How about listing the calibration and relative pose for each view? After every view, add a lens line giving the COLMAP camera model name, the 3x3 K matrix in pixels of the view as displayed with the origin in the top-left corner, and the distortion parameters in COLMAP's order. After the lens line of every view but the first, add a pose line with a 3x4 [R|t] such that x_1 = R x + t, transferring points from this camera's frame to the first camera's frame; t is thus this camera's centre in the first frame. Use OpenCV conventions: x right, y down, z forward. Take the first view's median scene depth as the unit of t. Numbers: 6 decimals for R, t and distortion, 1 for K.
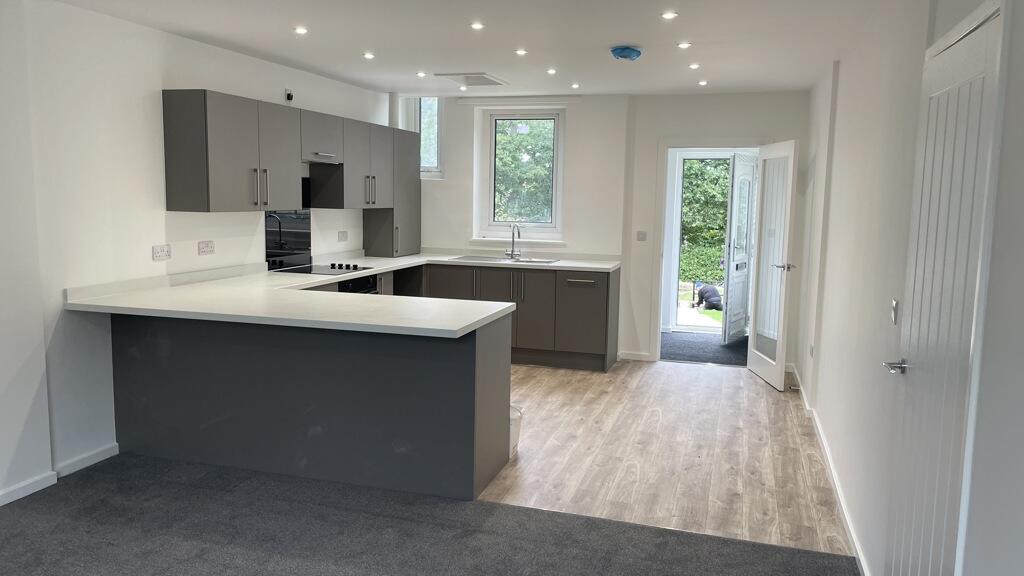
lens RADIAL K [[765.0, 0, 502.6], [0, 765.0, 286.1], [0, 0, 1]] dist [0.097290, -0.121211]
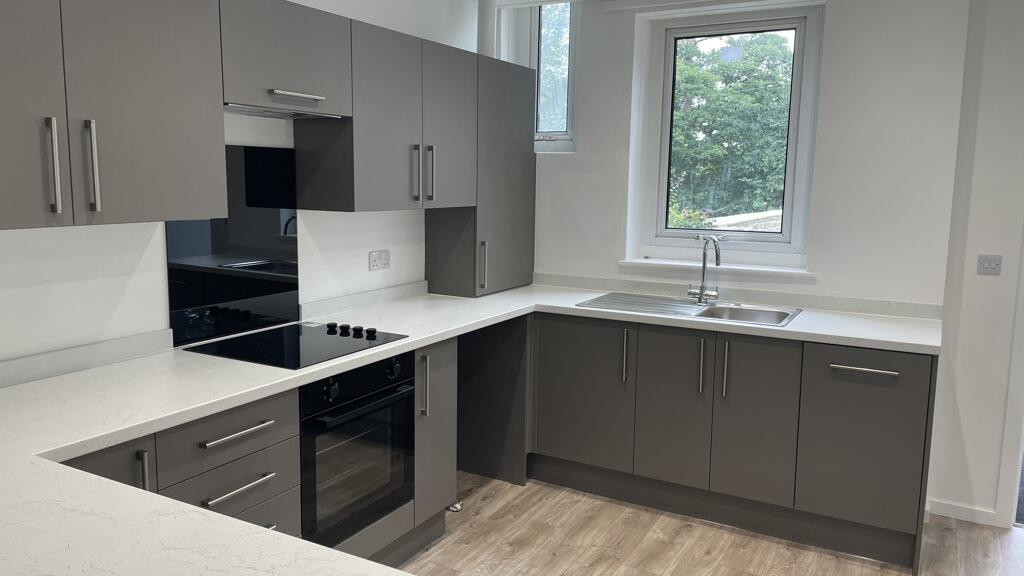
lens RADIAL K [[765.0, 0, 502.6], [0, 765.0, 286.1], [0, 0, 1]] dist [0.097290, -0.121211]
pose [[0.977303, 0.024506, -0.210425, -0.009761], [-0.020296, 0.999549, 0.022142, -0.056587], [0.210873, -0.017369, 0.977359, 0.465981]]
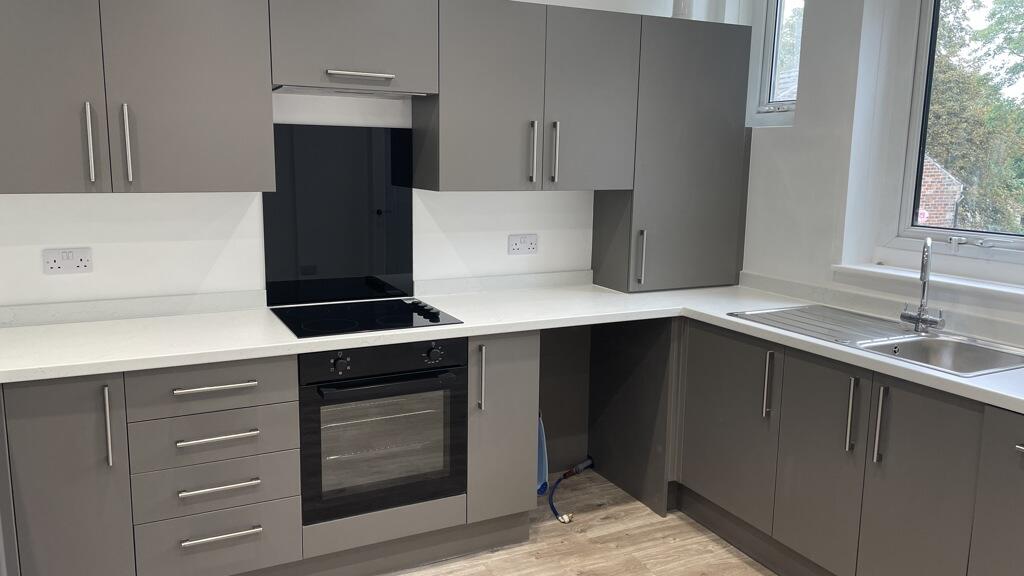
lens RADIAL K [[765.0, 0, 502.6], [0, 765.0, 286.1], [0, 0, 1]] dist [0.097290, -0.121211]
pose [[0.685527, 0.111753, -0.719419, 0.145889], [-0.087069, 0.993642, 0.071383, -0.067645], [0.722822, 0.013704, 0.690899, 0.599438]]
